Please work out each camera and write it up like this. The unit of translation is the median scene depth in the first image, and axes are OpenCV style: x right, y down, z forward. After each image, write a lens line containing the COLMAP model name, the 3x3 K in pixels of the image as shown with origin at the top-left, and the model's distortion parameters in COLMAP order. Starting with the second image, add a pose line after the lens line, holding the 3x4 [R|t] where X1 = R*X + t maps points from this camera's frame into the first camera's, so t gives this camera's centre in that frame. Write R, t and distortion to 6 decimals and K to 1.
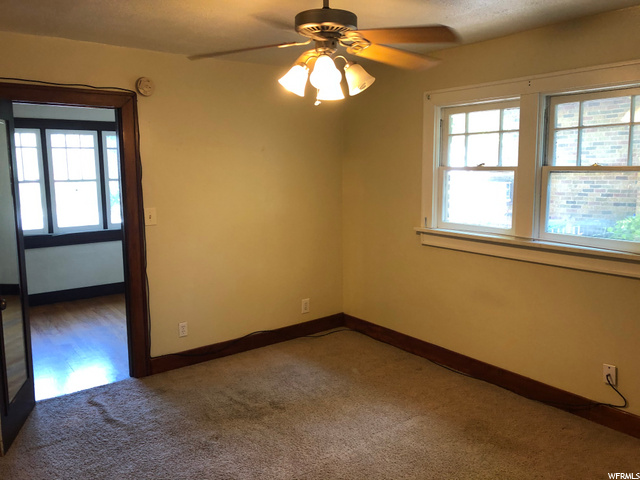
lens RADIAL K [[534.8, 0, 320.0], [0, 534.8, 240.0], [0, 0, 1]] dist [0.005462, -0.000813]
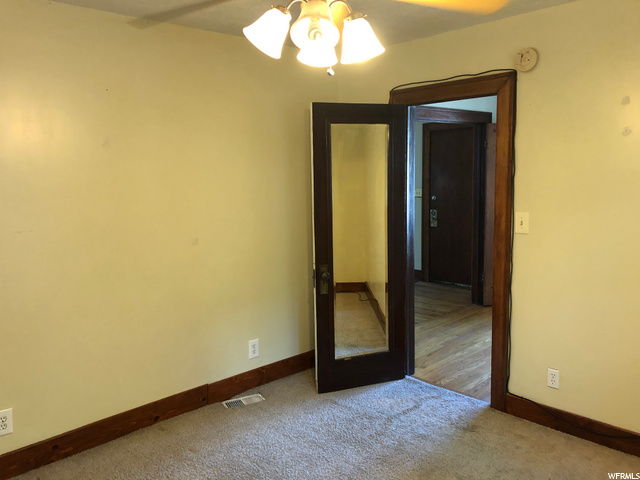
lens RADIAL K [[519.5, 0, 320.0], [0, 519.5, 240.0], [0, 0, 1]] dist [0.006423, 0.000500]
pose [[0.111243, 0.138055, -0.984157, 0.443650], [-0.118964, 0.985033, 0.124731, -0.084005], [0.986647, 0.103204, 0.126002, 0.636096]]
